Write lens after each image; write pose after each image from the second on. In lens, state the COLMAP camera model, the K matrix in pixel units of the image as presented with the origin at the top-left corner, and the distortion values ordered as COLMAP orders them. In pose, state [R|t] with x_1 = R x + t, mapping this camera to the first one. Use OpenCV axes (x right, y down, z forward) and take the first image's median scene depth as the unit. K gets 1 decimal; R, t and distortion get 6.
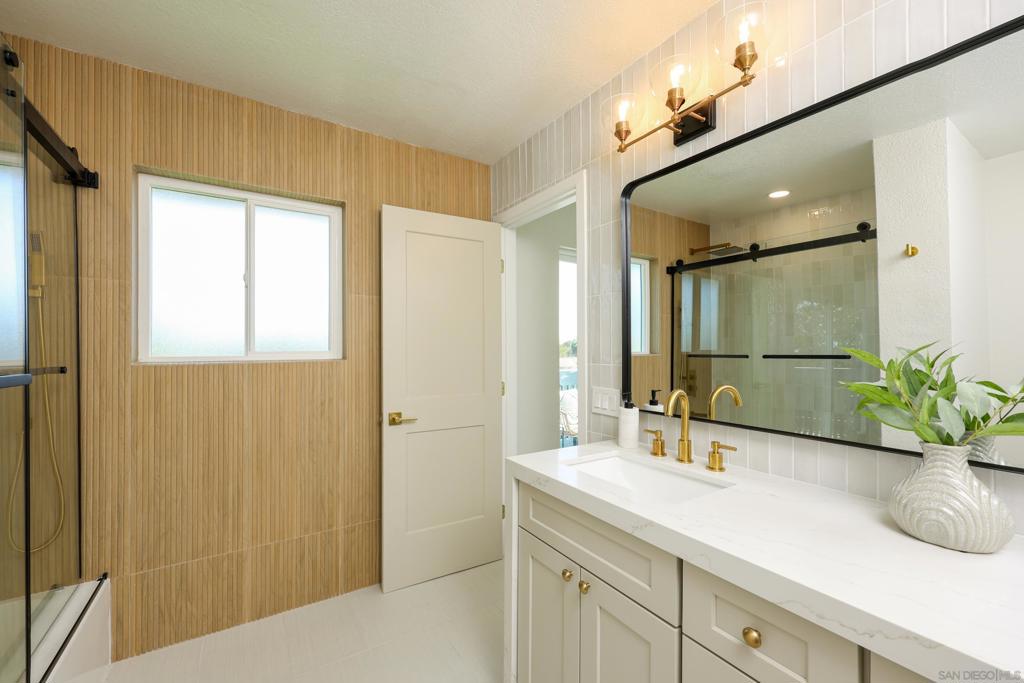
lens RADIAL K [[419.8, 0, 512.0], [0, 419.8, 341.5], [0, 0, 1]] dist [-0.000749, -0.000079]
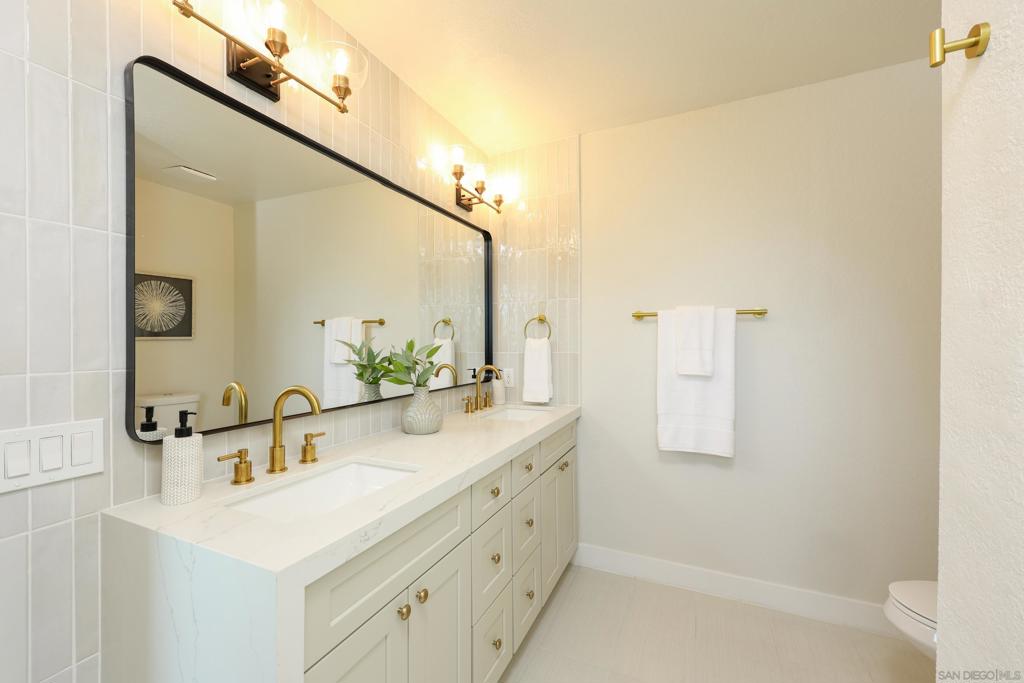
lens RADIAL K [[419.8, 0, 512.0], [0, 419.8, 341.5], [0, 0, 1]] dist [-0.000749, -0.000079]
pose [[-0.545242, 0.005165, 0.838263, -0.599980], [-0.001303, 0.999975, -0.007009, 0.028121], [-0.838278, -0.004914, -0.545221, 1.133289]]
